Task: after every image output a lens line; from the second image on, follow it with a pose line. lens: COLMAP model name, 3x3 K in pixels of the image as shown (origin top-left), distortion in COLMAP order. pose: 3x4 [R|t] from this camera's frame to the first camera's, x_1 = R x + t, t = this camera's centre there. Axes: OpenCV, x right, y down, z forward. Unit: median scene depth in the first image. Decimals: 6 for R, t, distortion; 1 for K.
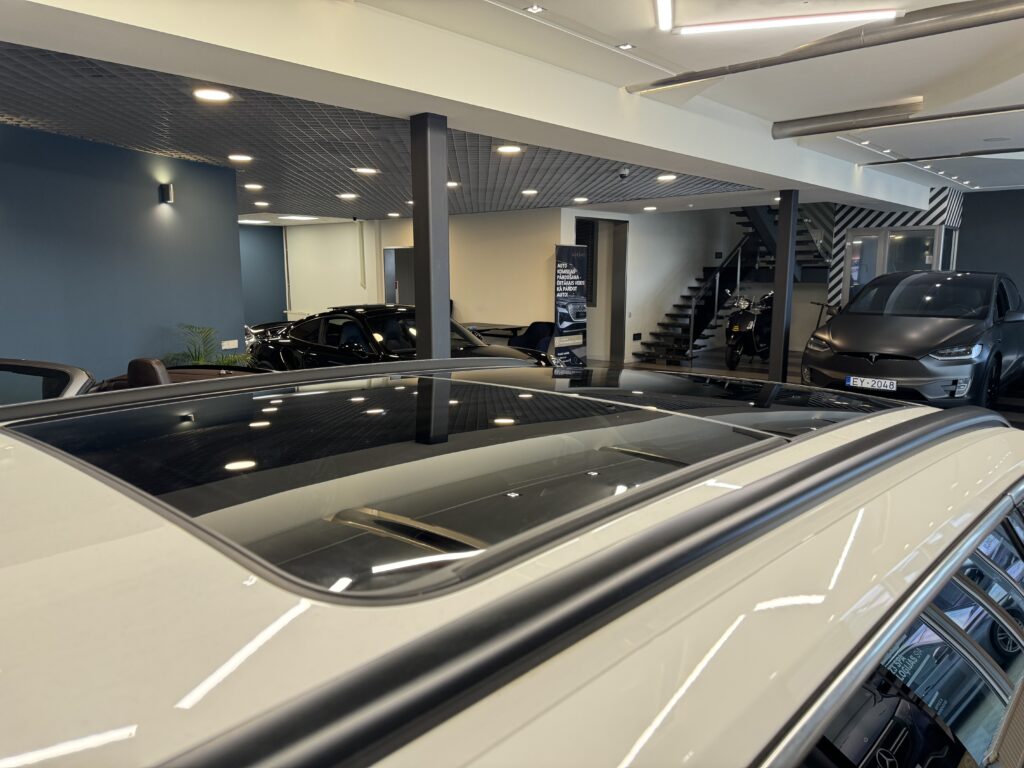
lens RADIAL K [[723.0, 0, 509.6], [0, 723.0, 389.1], [0, 0, 1]] dist [0.131240, -0.220228]
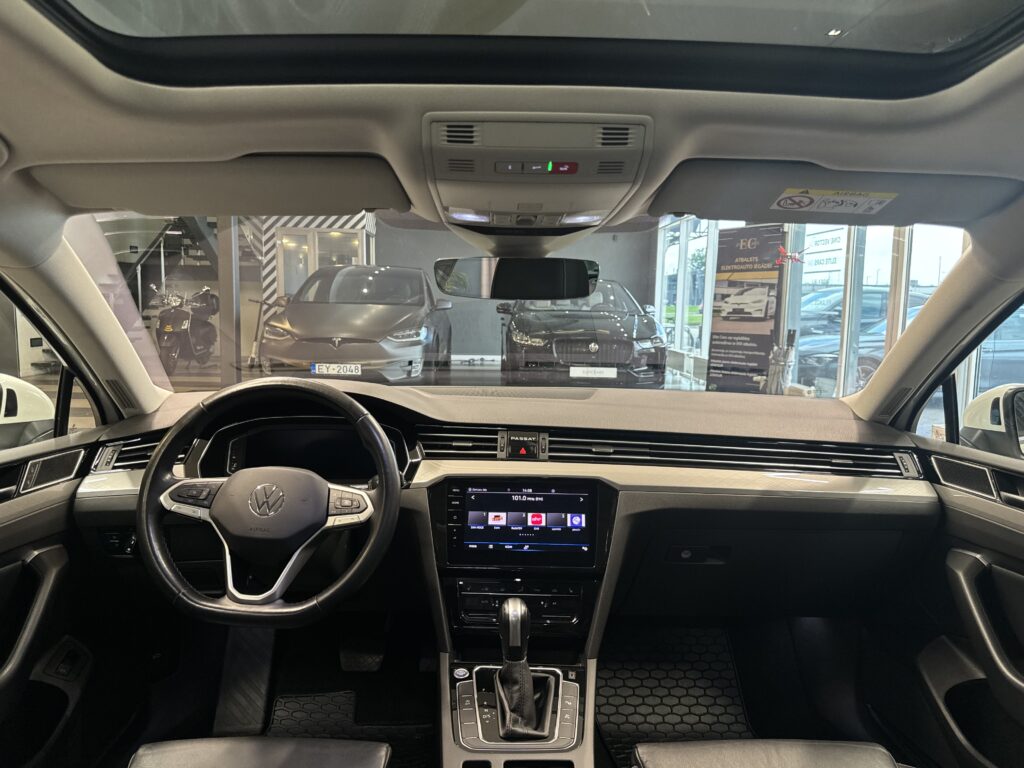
lens RADIAL K [[721.6, 0, 511.9], [0, 721.6, 385.7], [0, 0, 1]] dist [0.075271, -0.109228]
pose [[0.716941, -0.070028, 0.693607, -0.004362], [0.094633, 0.995509, 0.002691, 0.022110], [-0.690680, 0.063709, 0.720348, 0.104765]]
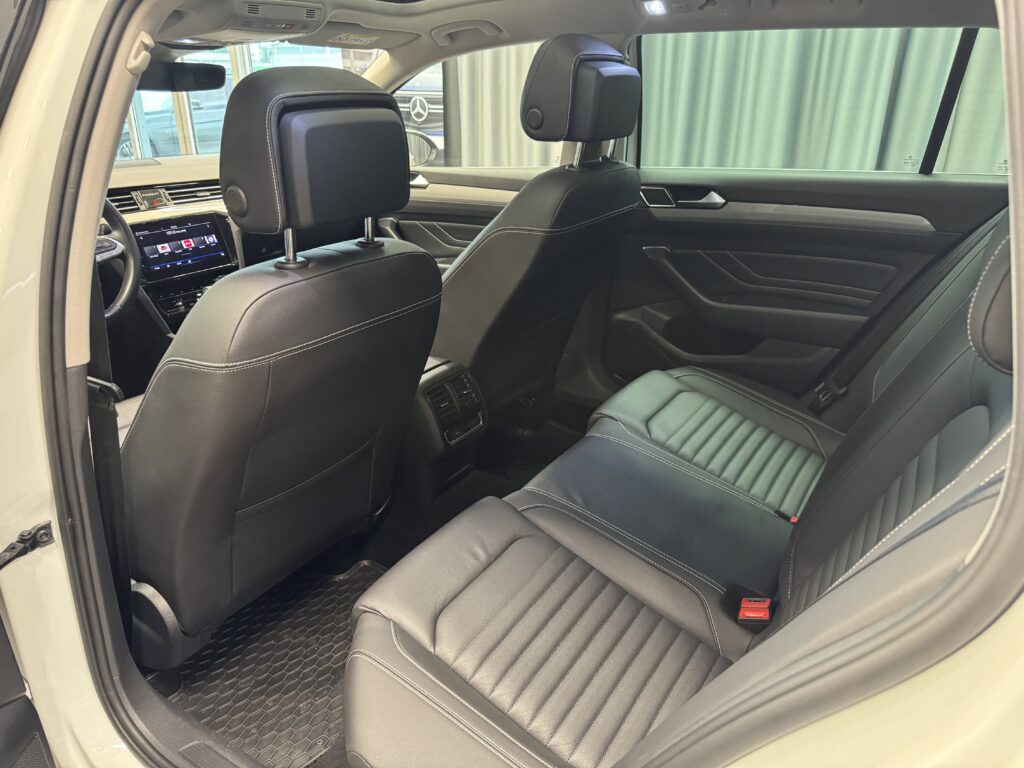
lens RADIAL K [[729.9, 0, 505.2], [0, 729.9, 384.4], [0, 0, 1]] dist [0.003908, -0.001049]
pose [[-0.166052, -0.385232, 0.907757, -0.098755], [0.159276, 0.897972, 0.410216, 0.014904], [-0.973169, 0.212701, -0.087752, 0.130129]]
